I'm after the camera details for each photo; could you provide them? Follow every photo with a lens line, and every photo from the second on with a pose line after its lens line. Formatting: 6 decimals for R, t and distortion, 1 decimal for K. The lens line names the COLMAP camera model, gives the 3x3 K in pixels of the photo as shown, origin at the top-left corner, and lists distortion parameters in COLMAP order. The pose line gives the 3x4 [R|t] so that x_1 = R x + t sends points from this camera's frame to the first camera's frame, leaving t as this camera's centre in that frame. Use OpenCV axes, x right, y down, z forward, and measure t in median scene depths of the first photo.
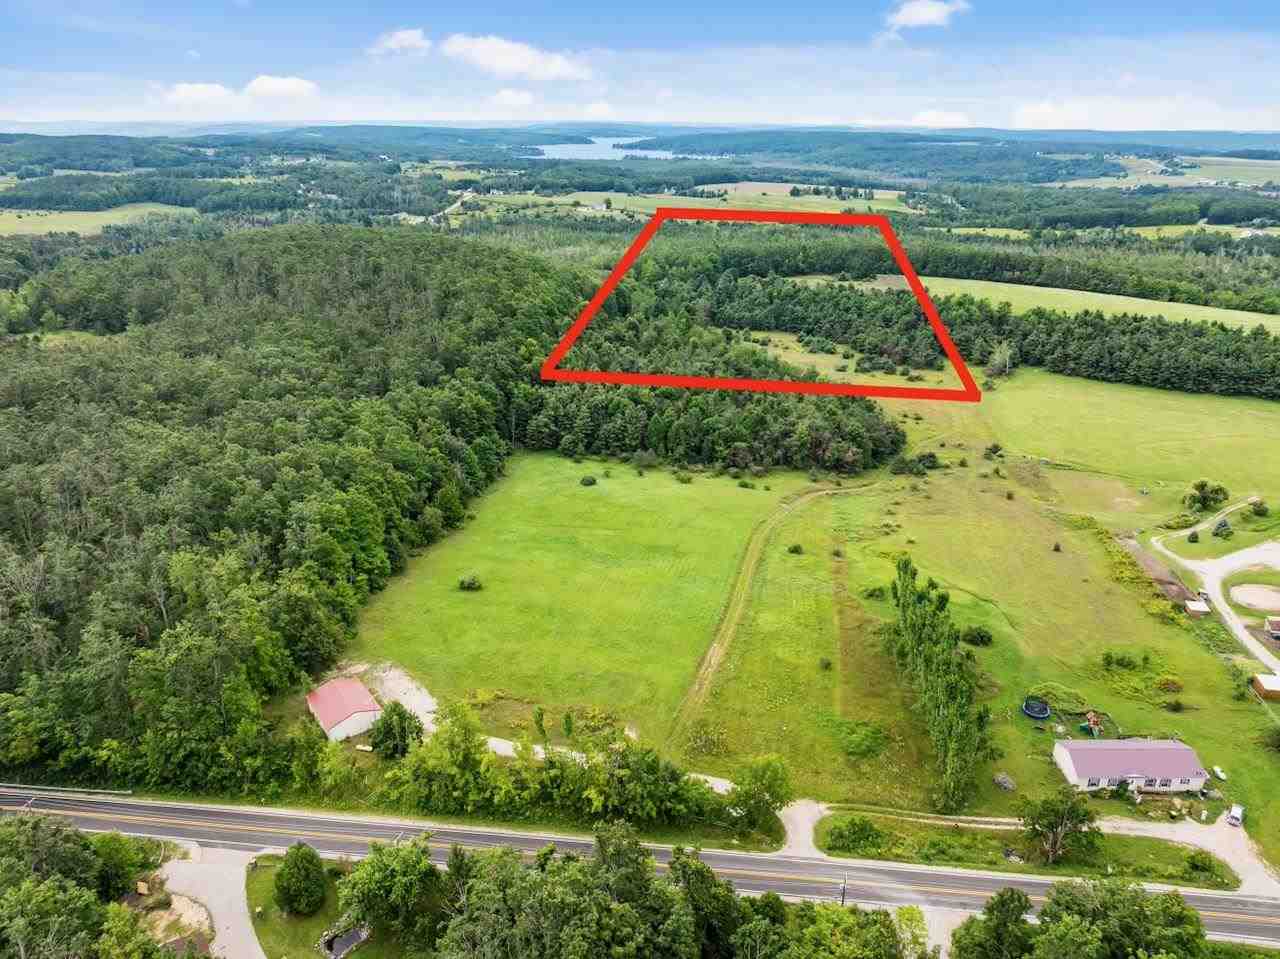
lens RADIAL K [[895.0, 0, 639.8], [0, 895.0, 478.8], [0, 0, 1]] dist [-0.049598, 0.017514]
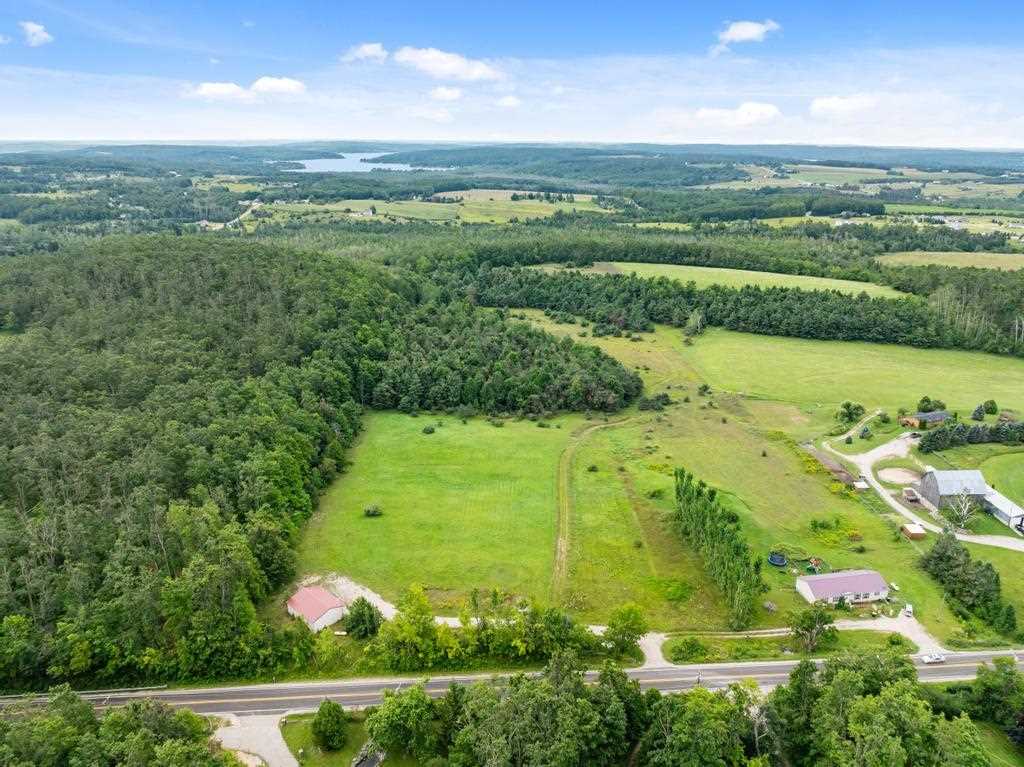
lens RADIAL K [[716.0, 0, 511.3], [0, 716.0, 390.1], [0, 0, 1]] dist [-0.049598, 0.017514]
pose [[0.984315, -0.058565, 0.166418, -0.104693], [0.065651, 0.997142, -0.037398, -0.008946], [-0.163752, 0.047737, 0.985346, -0.080032]]
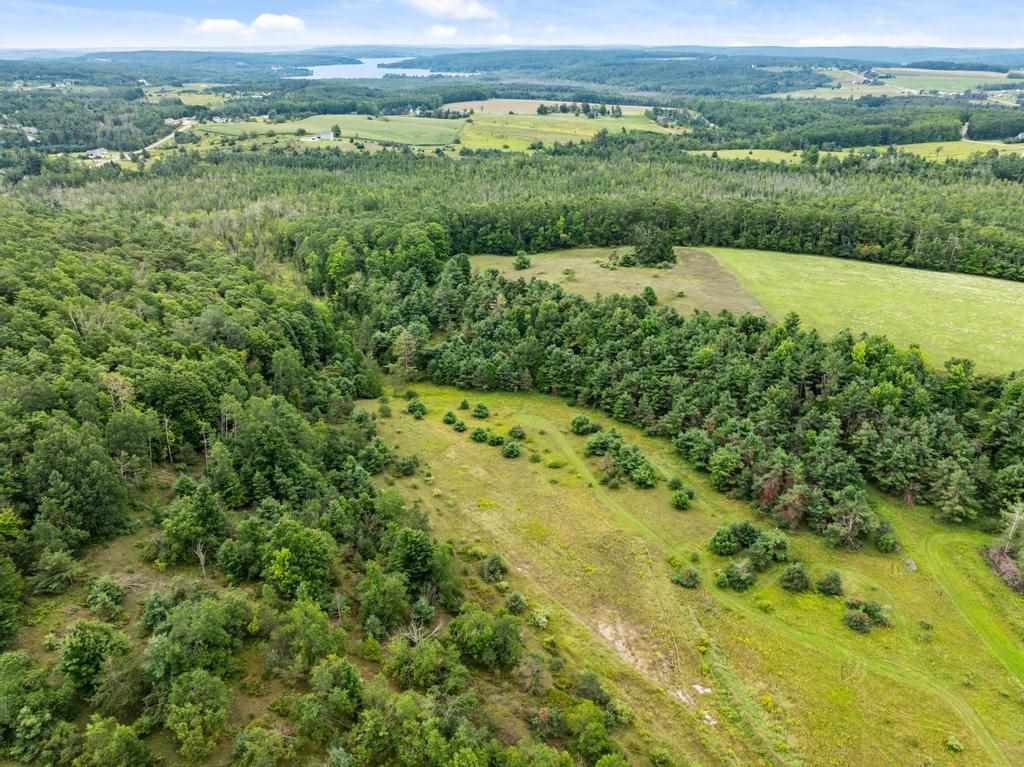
lens RADIAL K [[716.0, 0, 518.9], [0, 716.0, 377.9], [0, 0, 1]] dist [-0.049598, 0.017514]
pose [[0.990390, -0.064809, 0.122176, 0.166879], [0.057633, 0.996449, 0.061386, -0.383291], [-0.125721, -0.053755, 0.990608, 1.036147]]
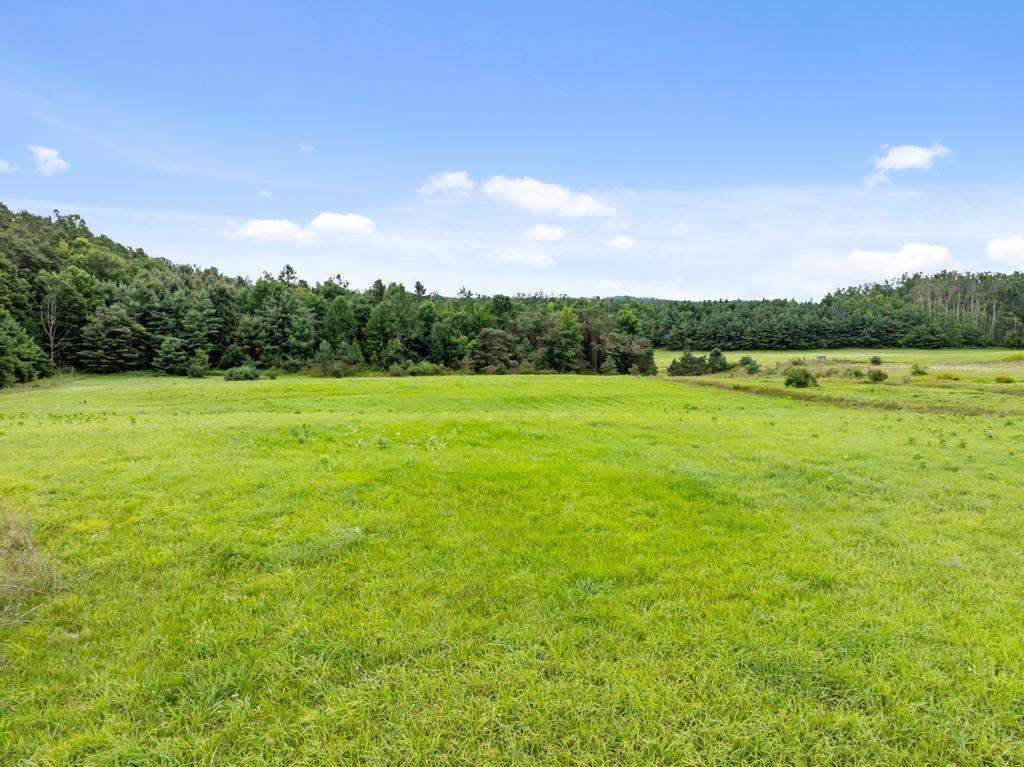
lens RADIAL K [[716.0, 0, 509.8], [0, 716.0, 380.1], [0, 0, 1]] dist [-0.049598, 0.017514]
pose [[0.892097, -0.040355, 0.450039, -0.094882], [0.162535, 0.957994, -0.236285, 0.108459], [-0.421599, 0.283936, 0.861182, 0.584392]]
